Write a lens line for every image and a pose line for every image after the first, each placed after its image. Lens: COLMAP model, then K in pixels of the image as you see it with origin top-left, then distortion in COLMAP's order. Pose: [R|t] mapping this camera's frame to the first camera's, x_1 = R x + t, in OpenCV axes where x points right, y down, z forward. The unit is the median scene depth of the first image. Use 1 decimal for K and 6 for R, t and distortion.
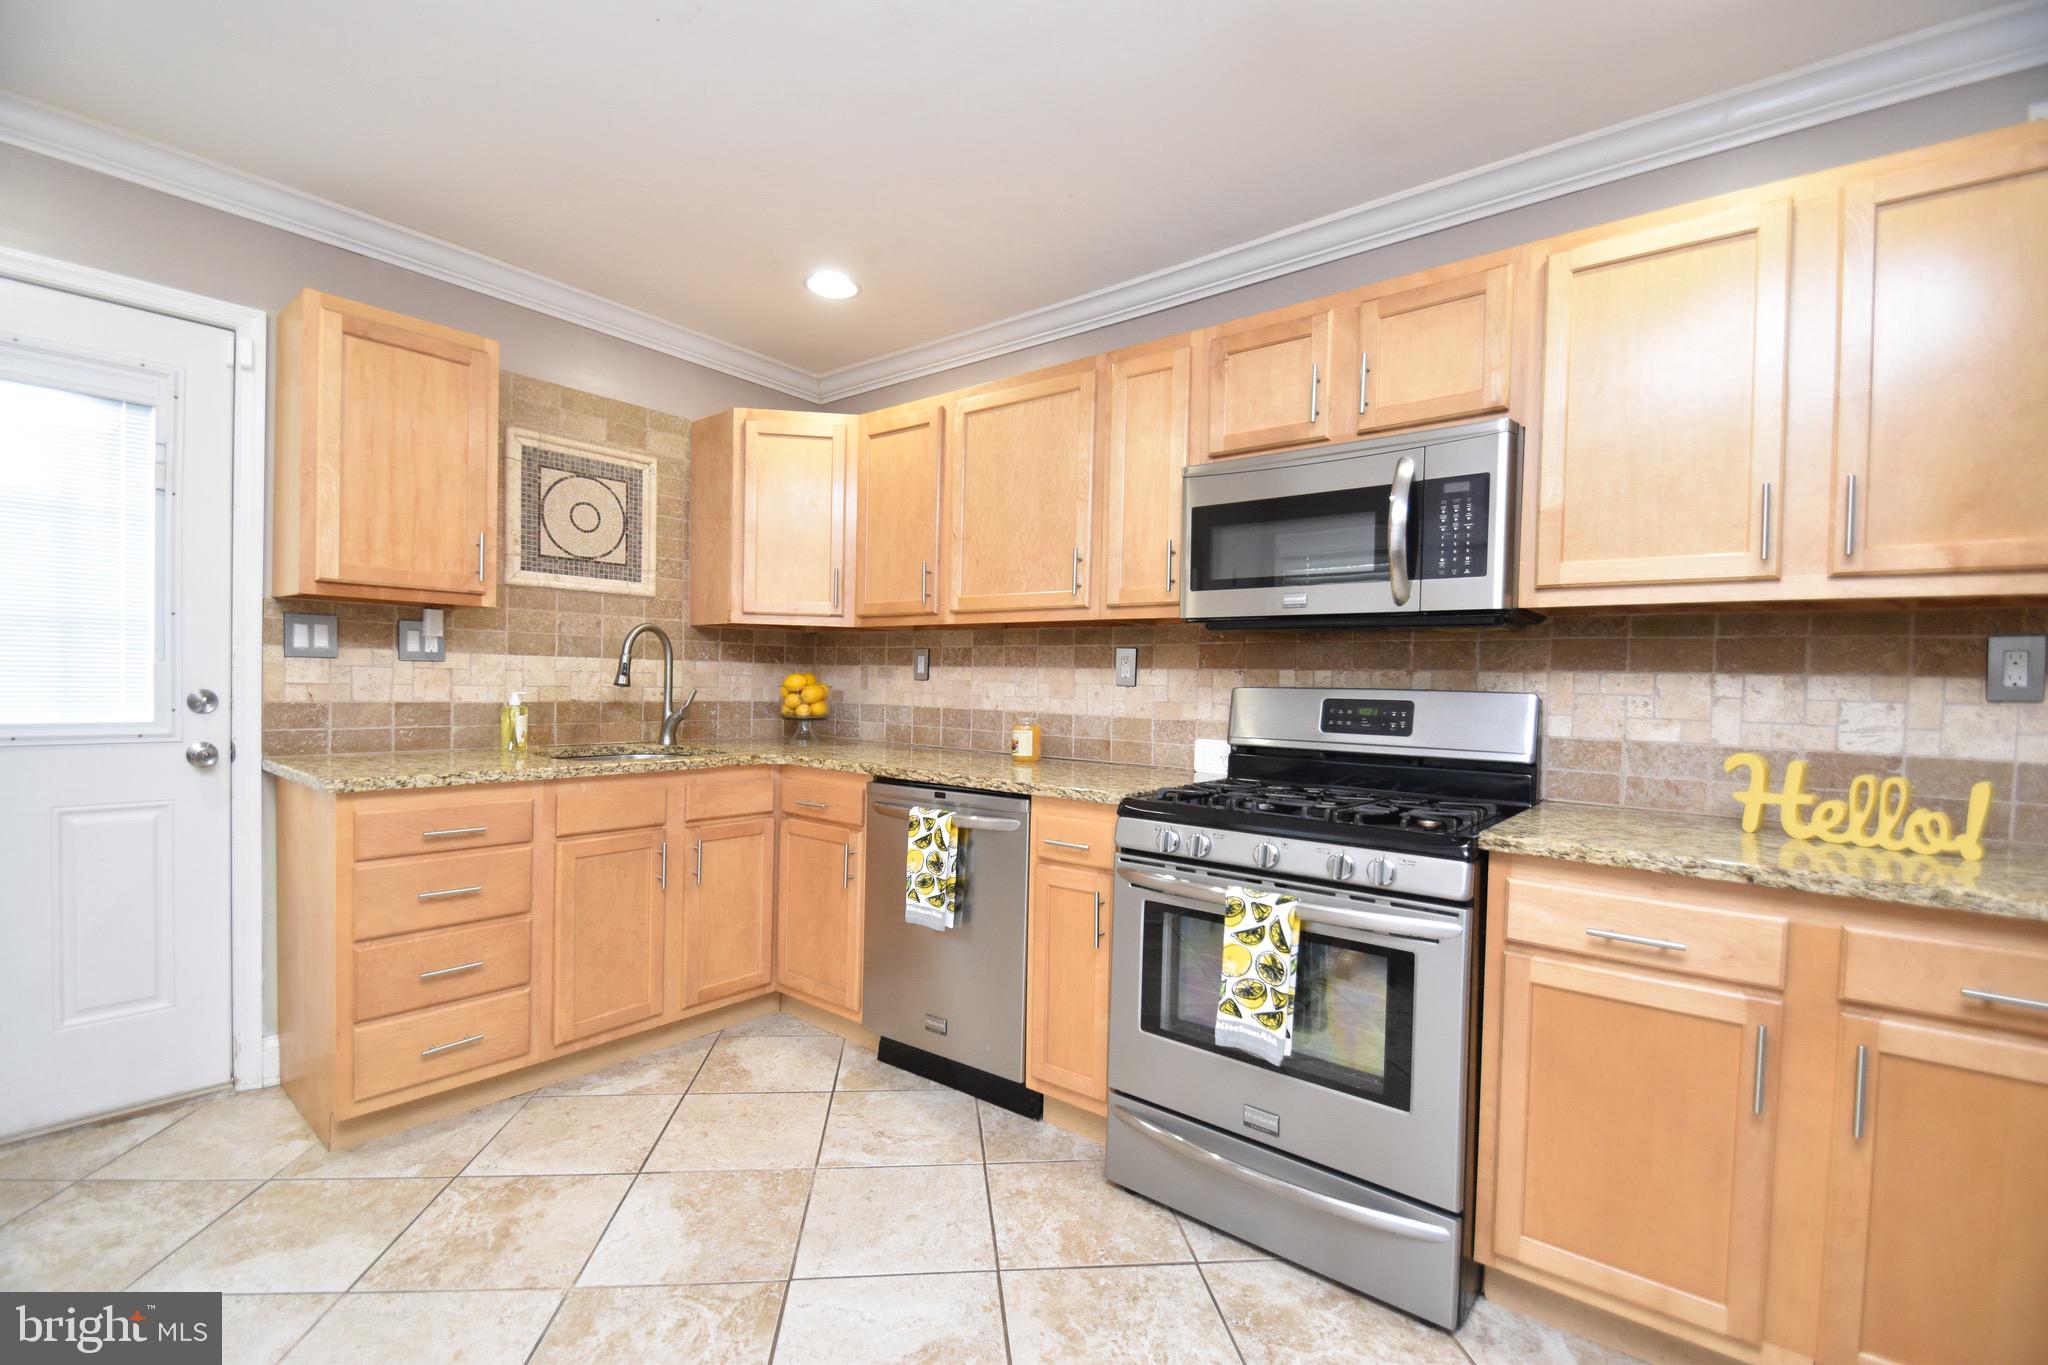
lens RADIAL K [[888.3, 0, 1017.8], [0, 888.3, 702.4], [0, 0, 1]] dist [0.012769, -0.017403]
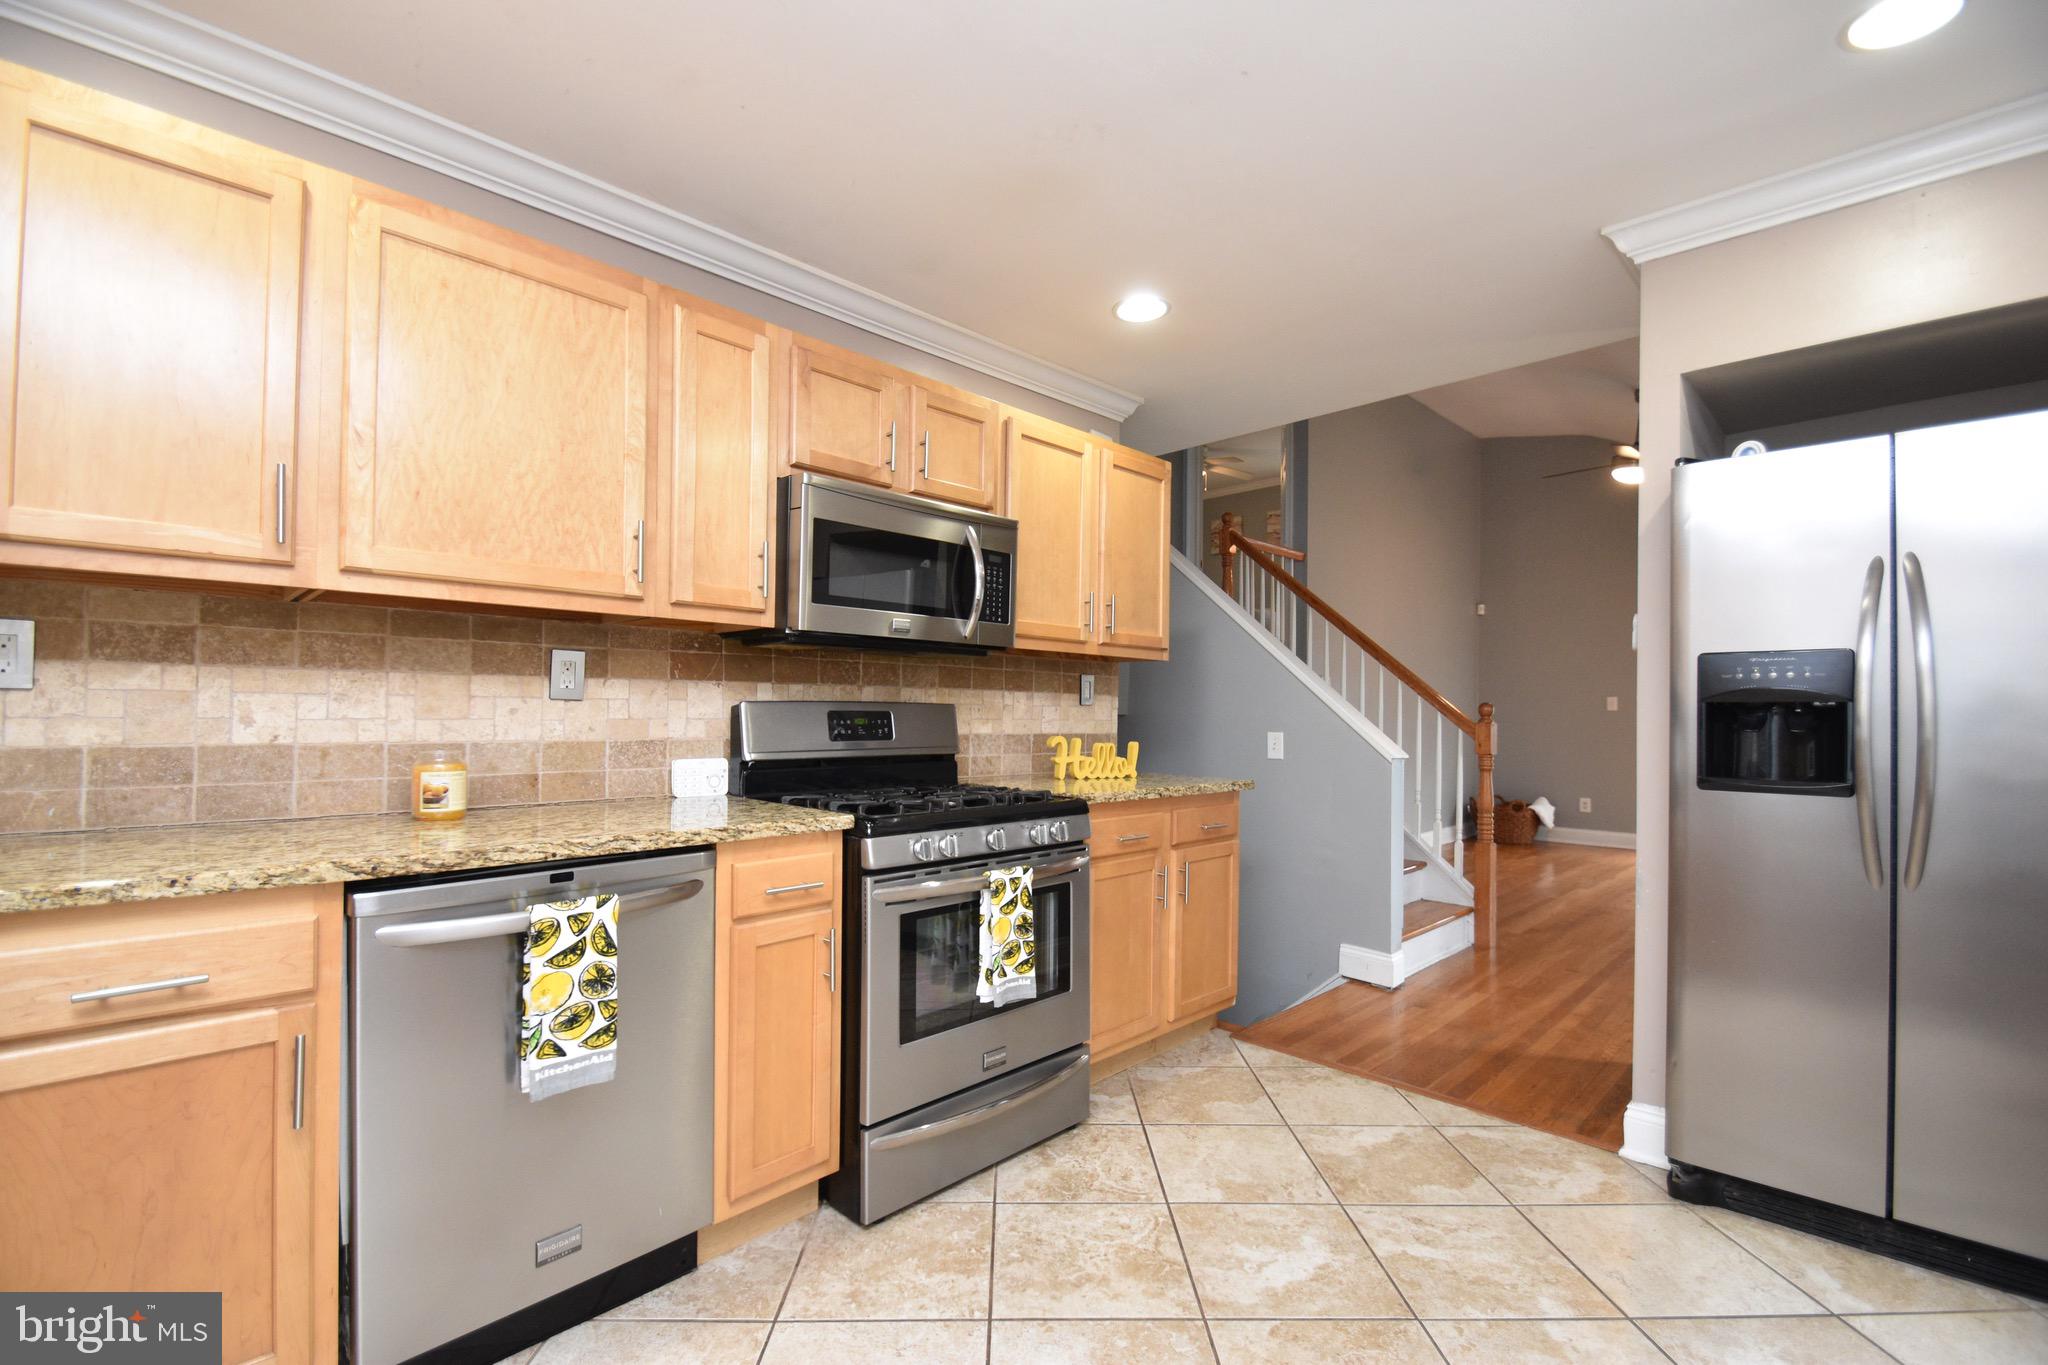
lens RADIAL K [[888.3, 0, 1017.8], [0, 888.3, 702.4], [0, 0, 1]] dist [0.012769, -0.017403]
pose [[0.100201, -0.011090, 0.994905, -0.644728], [0.014097, 0.999853, 0.009725, -0.019773], [-0.994867, 0.013051, 0.100343, 0.583611]]
